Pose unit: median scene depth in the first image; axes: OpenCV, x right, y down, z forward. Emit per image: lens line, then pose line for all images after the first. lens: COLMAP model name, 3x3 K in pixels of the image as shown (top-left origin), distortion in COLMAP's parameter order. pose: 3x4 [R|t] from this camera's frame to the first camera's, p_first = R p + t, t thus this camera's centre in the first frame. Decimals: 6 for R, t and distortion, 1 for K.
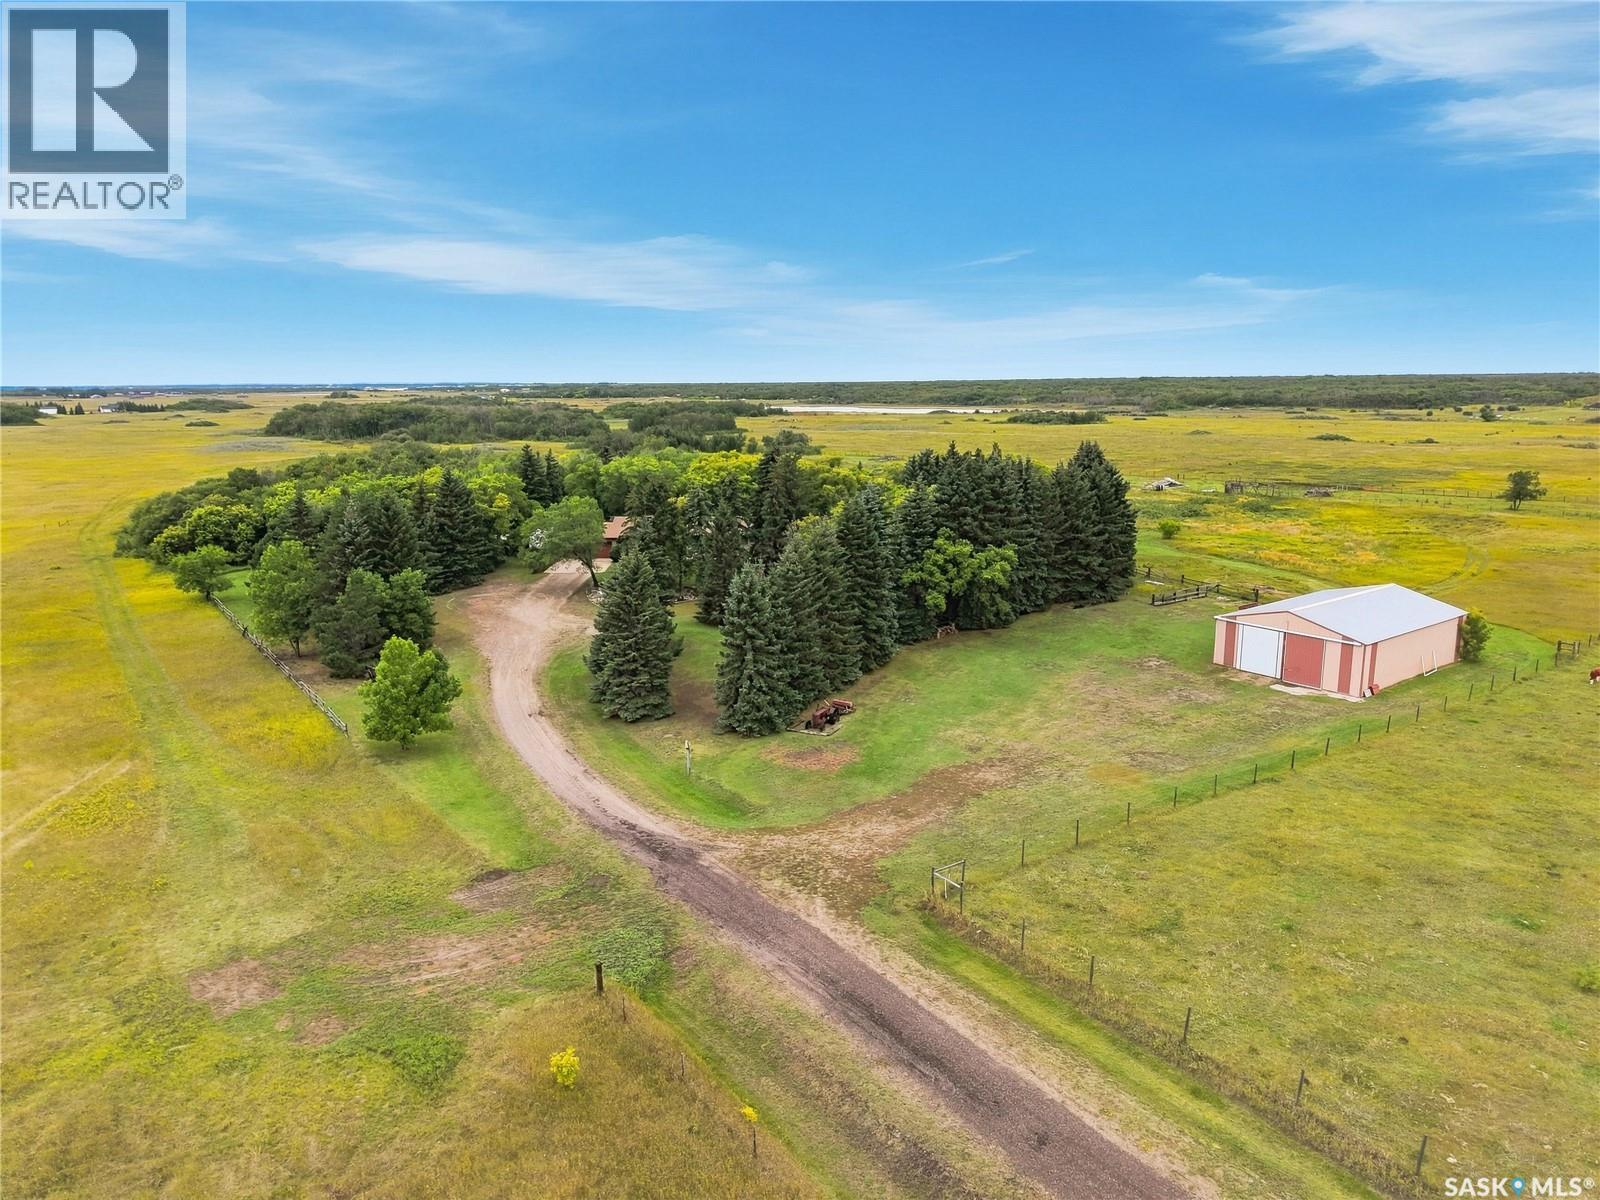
lens RADIAL K [[1029.1, 0, 800.0], [0, 1029.1, 600.0], [0, 0, 1]] dist [0.029227, -0.021672]
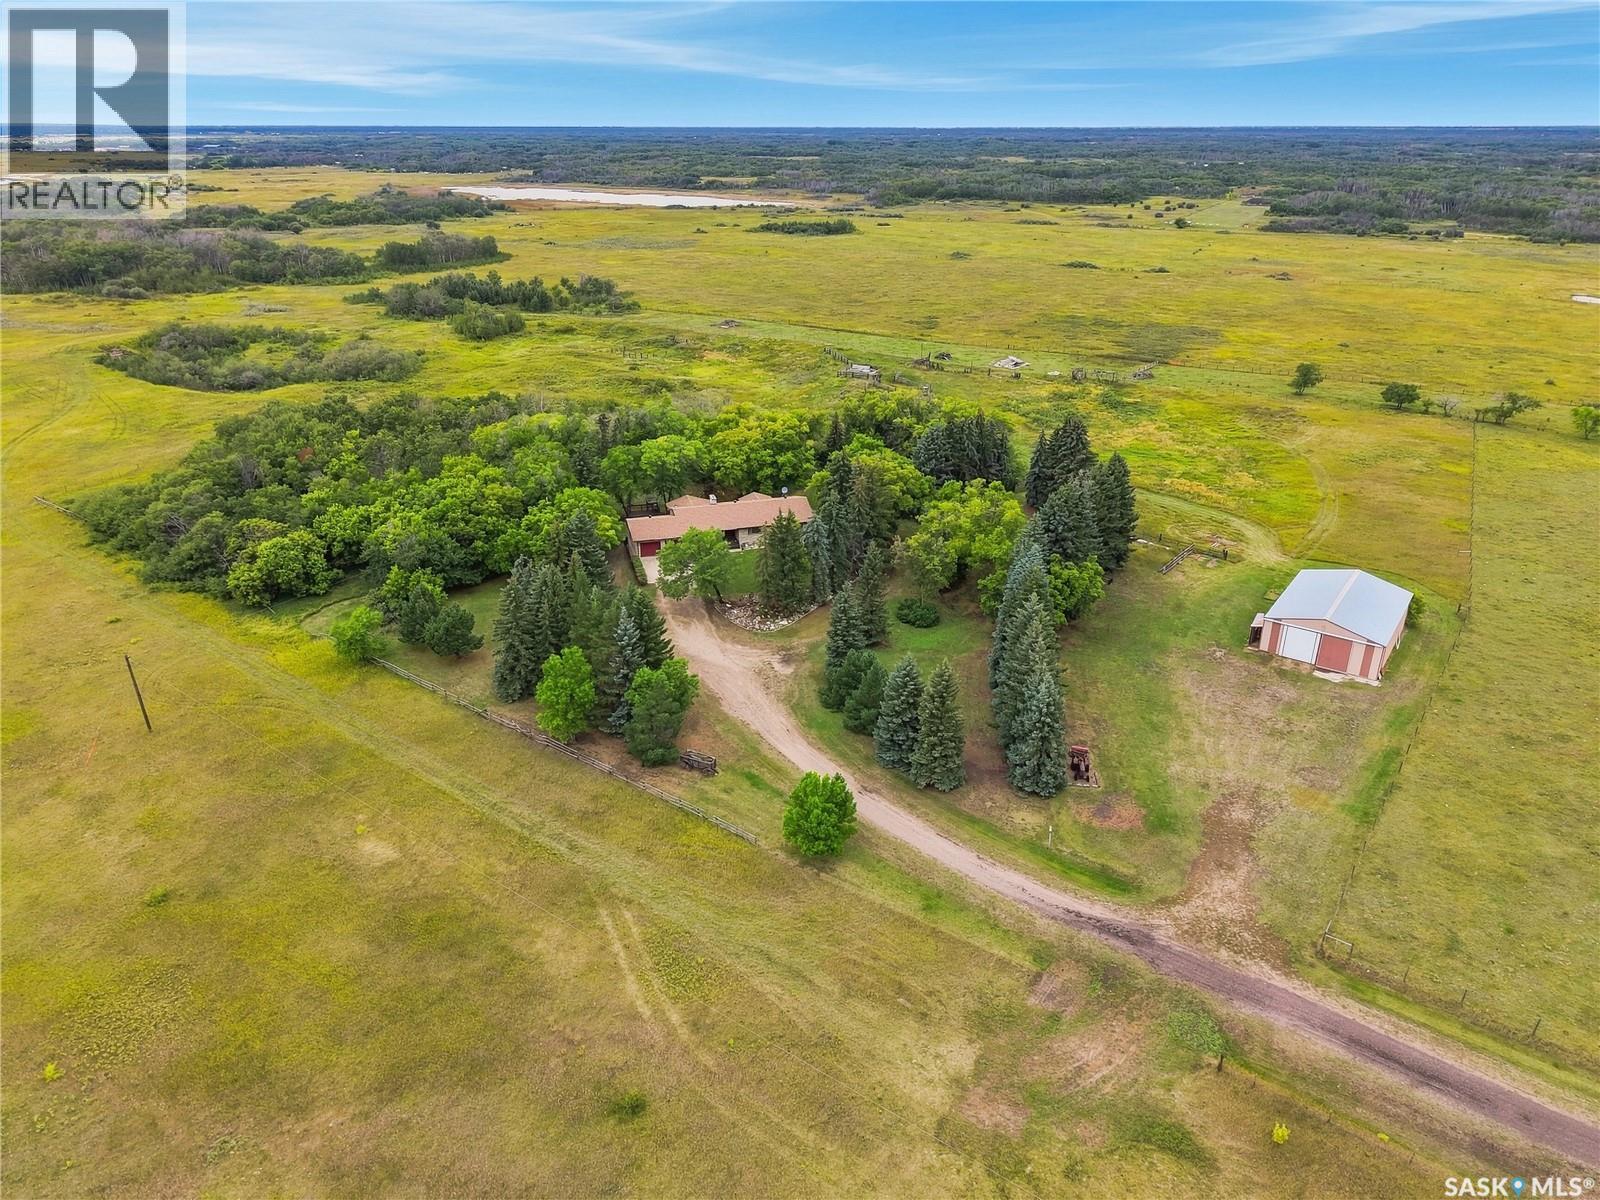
lens RADIAL K [[1029.1, 0, 800.0], [0, 1029.1, 600.0], [0, 0, 1]] dist [0.029227, -0.021672]
pose [[0.959754, -0.104786, 0.260561, -0.961347], [0.048927, 0.975983, 0.212281, -0.587894], [-0.276547, -0.190989, 0.941831, -0.173106]]
